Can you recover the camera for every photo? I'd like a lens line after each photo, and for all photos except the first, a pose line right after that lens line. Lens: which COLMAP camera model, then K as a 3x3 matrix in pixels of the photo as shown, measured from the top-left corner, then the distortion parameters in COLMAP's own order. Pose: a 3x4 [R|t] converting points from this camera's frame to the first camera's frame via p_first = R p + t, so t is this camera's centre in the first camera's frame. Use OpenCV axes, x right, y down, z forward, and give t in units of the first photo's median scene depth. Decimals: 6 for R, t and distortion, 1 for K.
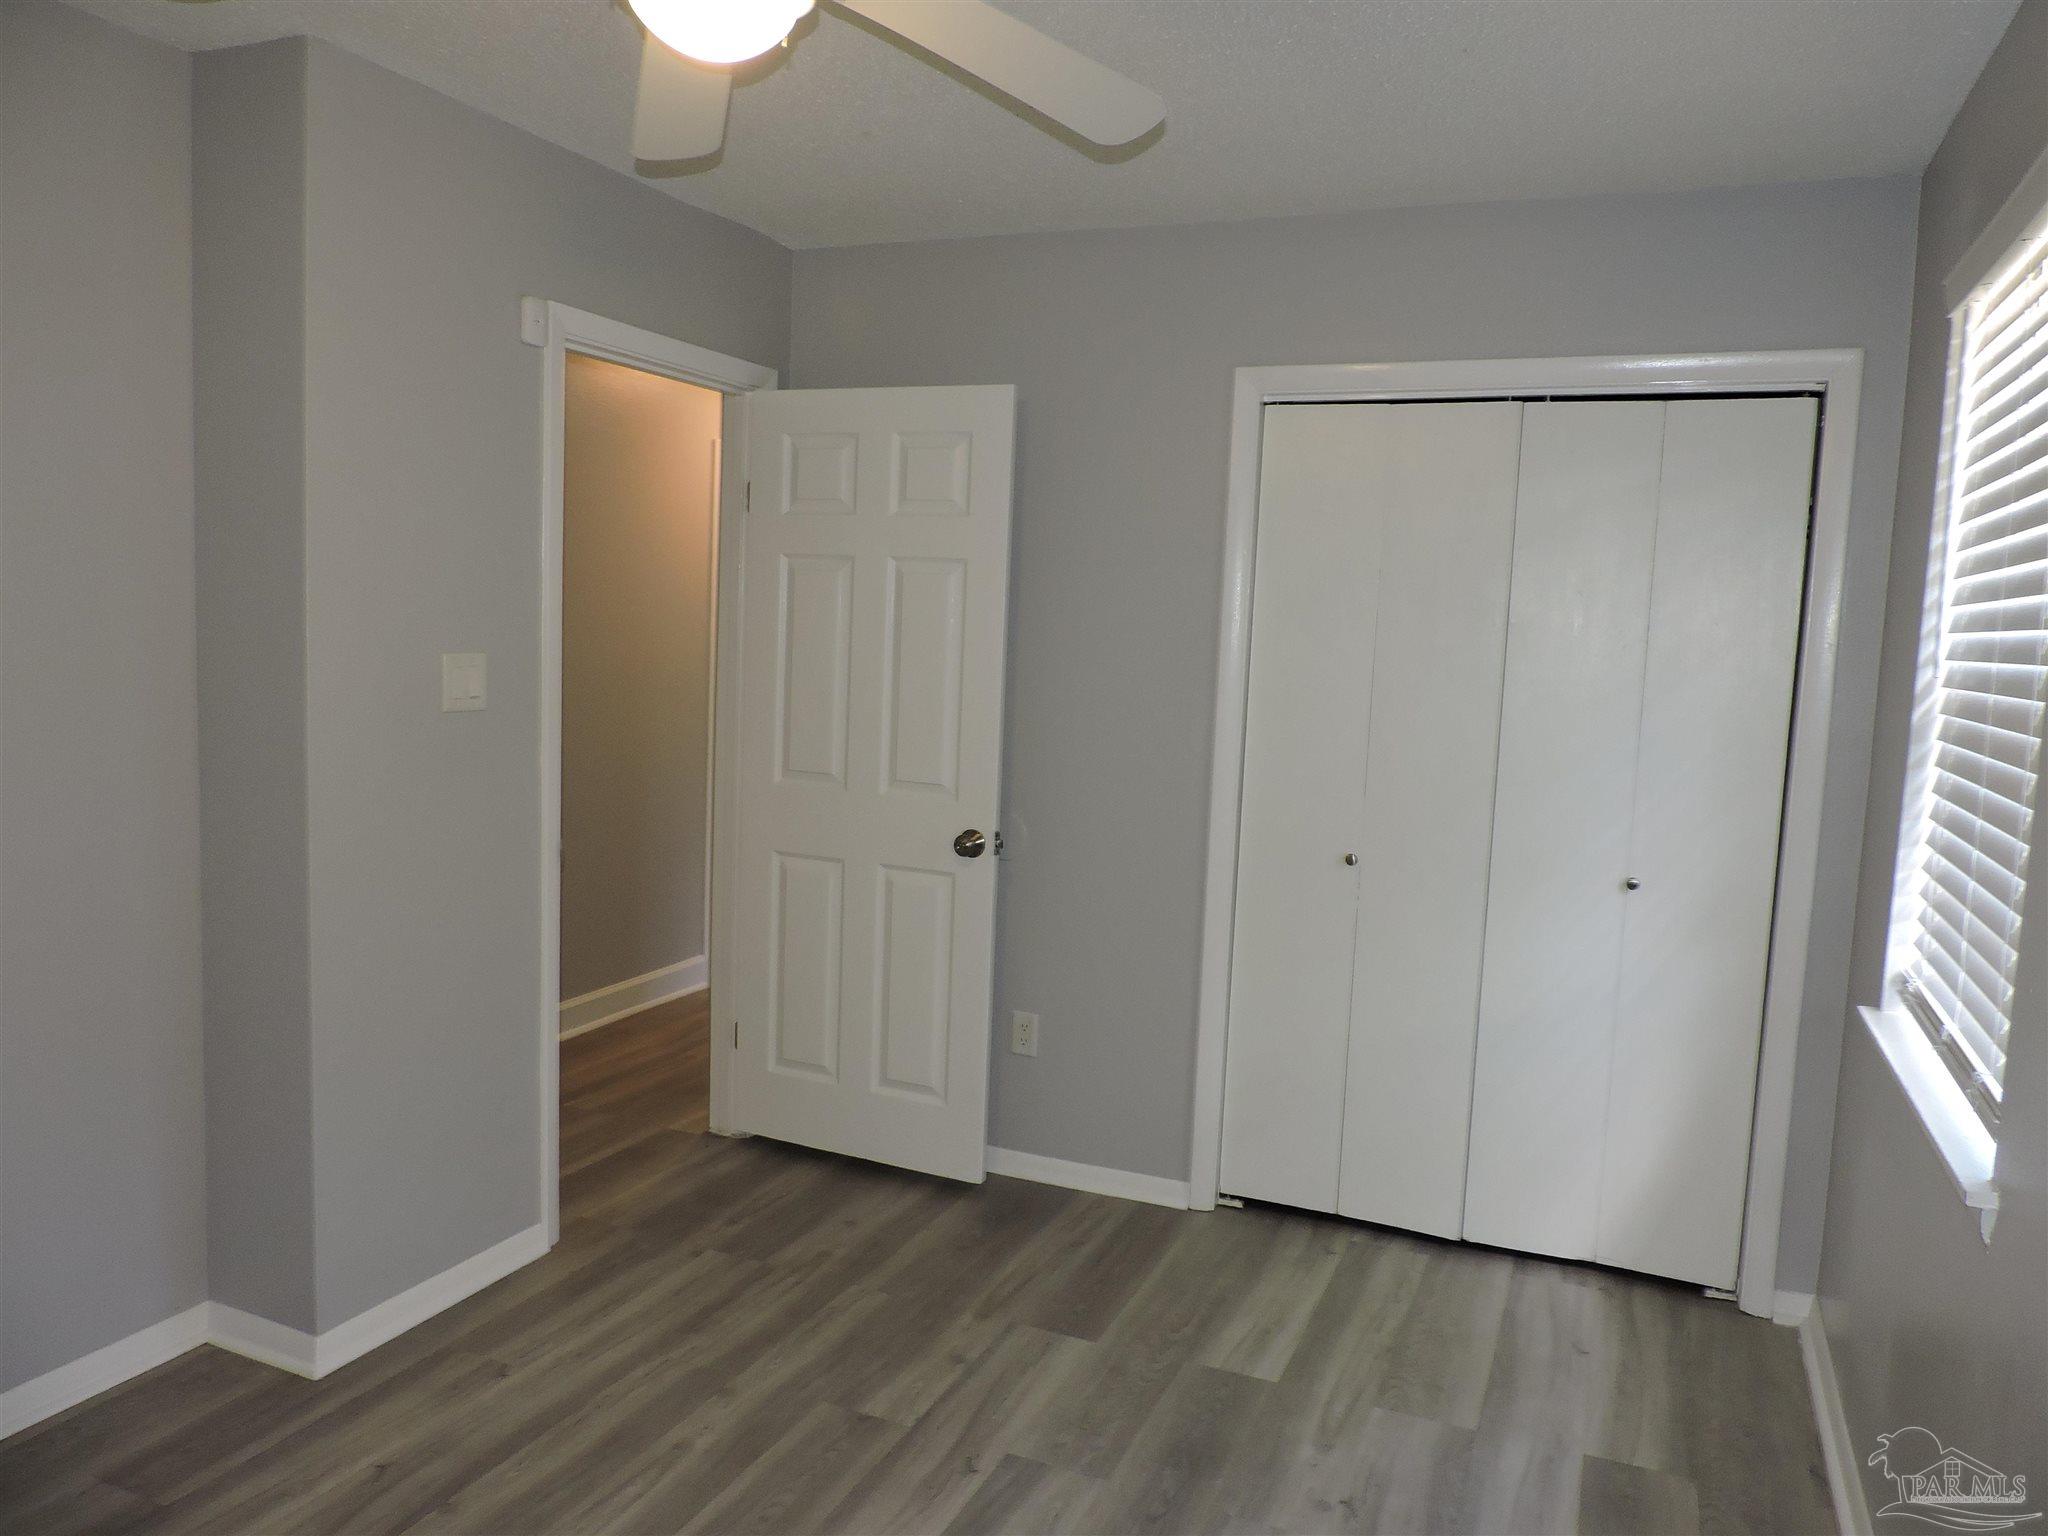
lens RADIAL K [[1459.7, 0, 1030.4], [0, 1459.7, 771.1], [0, 0, 1]] dist [-0.006643, -0.005731]
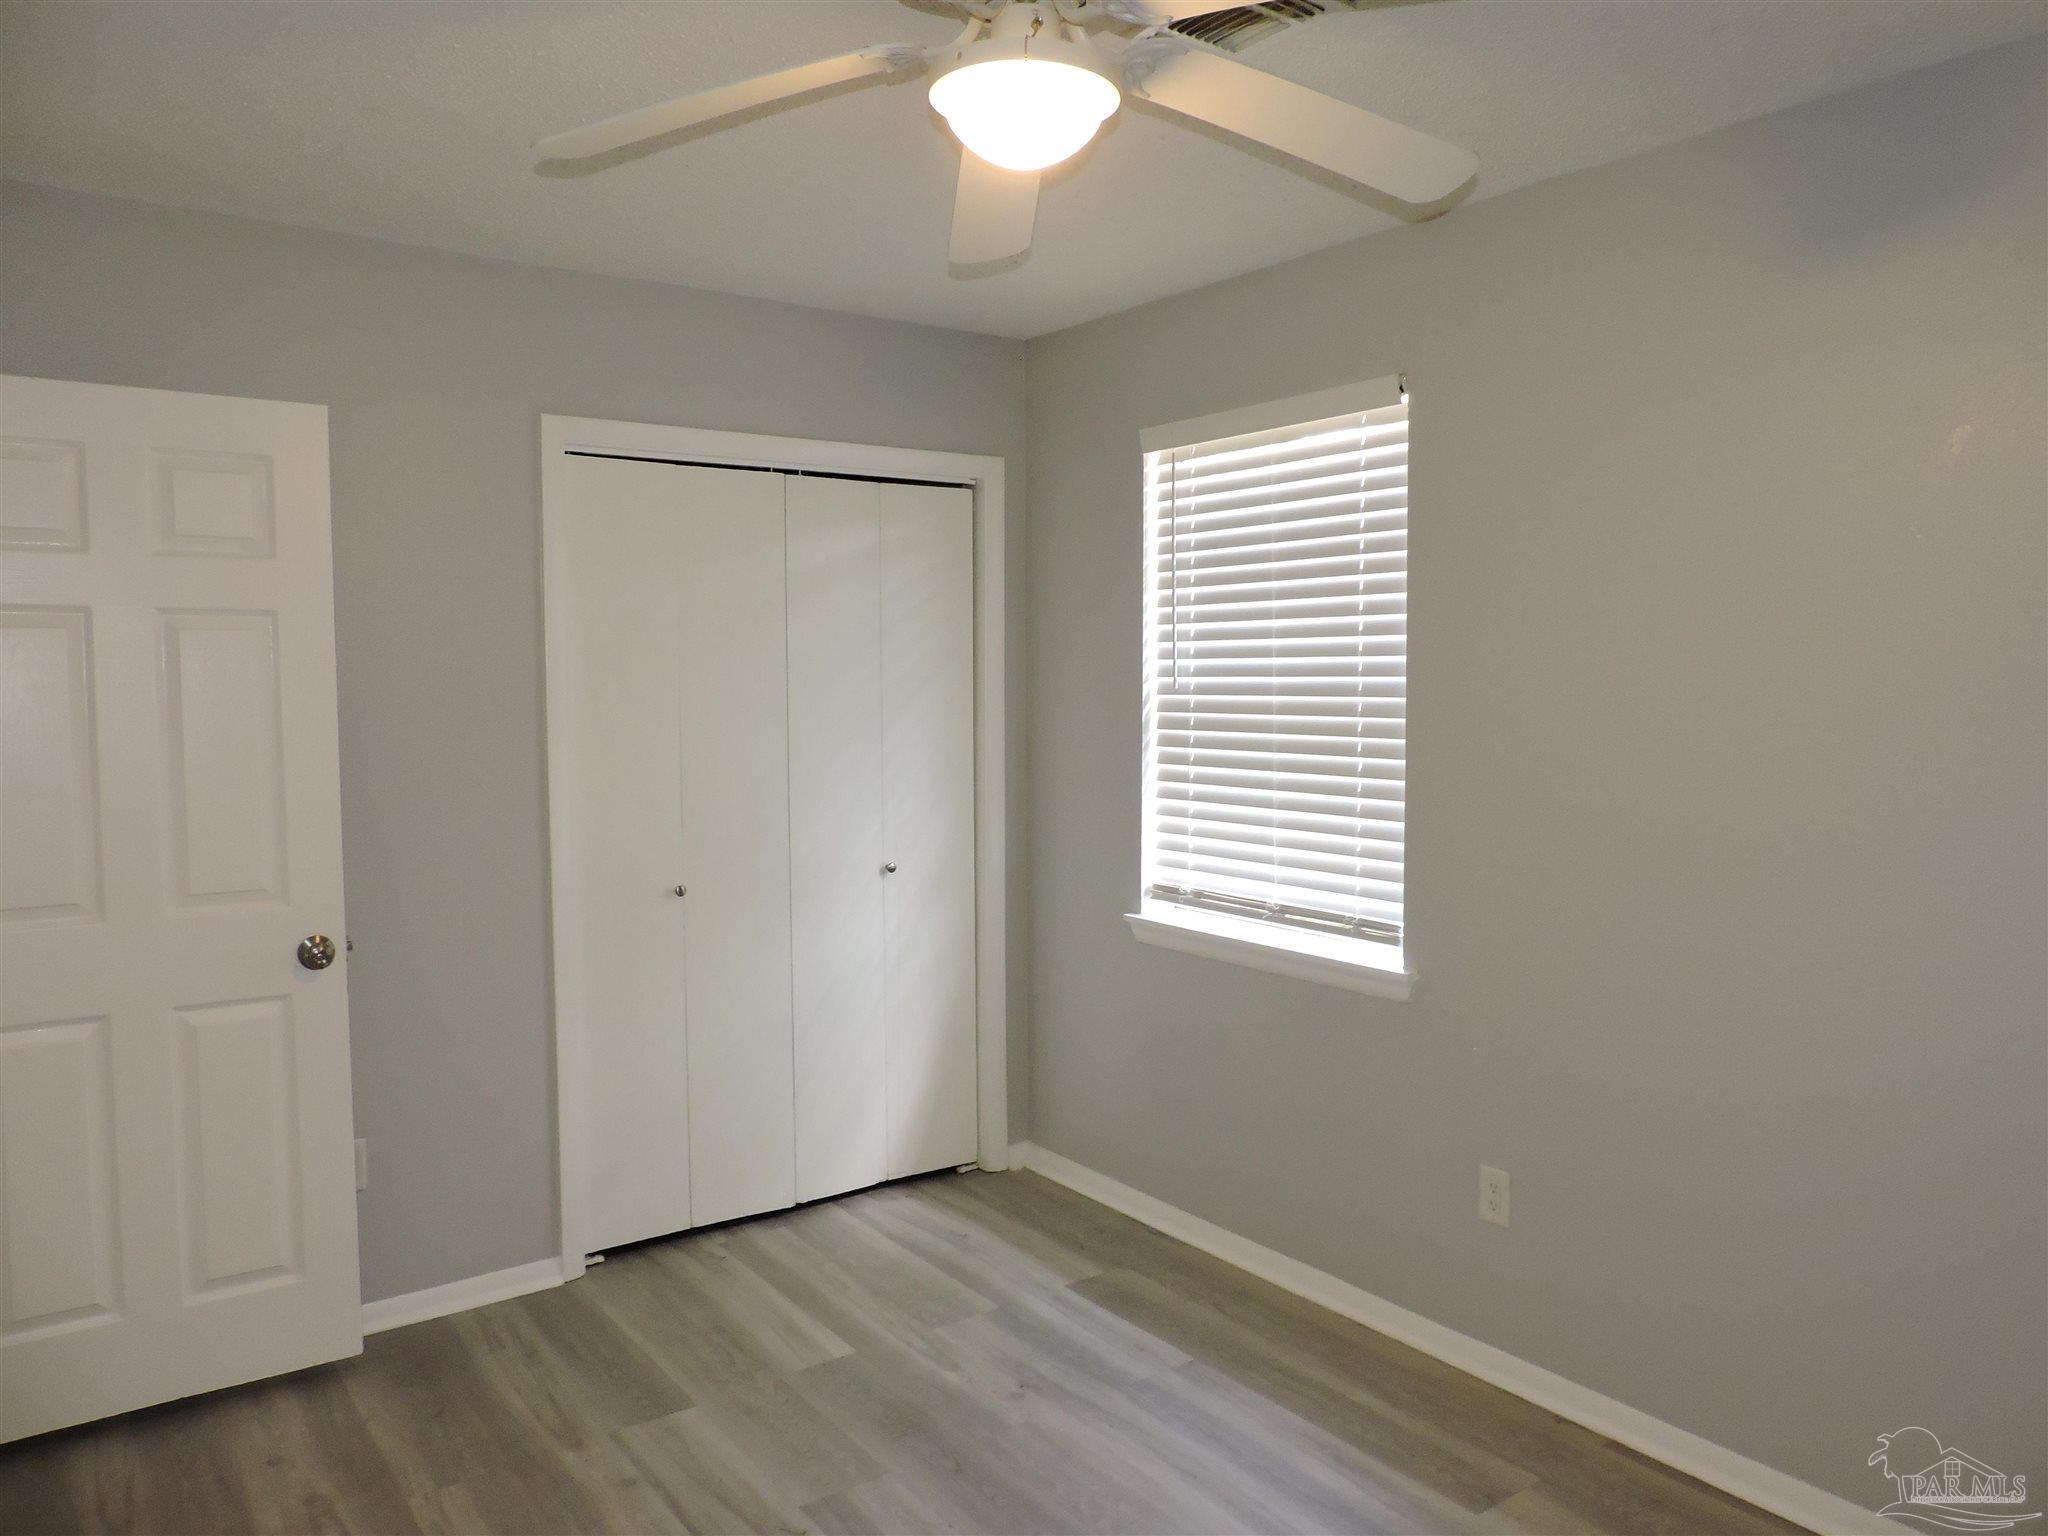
lens RADIAL K [[1459.7, 0, 1030.4], [0, 1459.7, 771.1], [0, 0, 1]] dist [-0.006643, -0.005731]
pose [[0.517023, -0.101483, 0.849934, -0.577634], [0.113352, 0.992319, 0.049531, -0.052778], [-0.848433, 0.070734, 0.524555, 0.237726]]
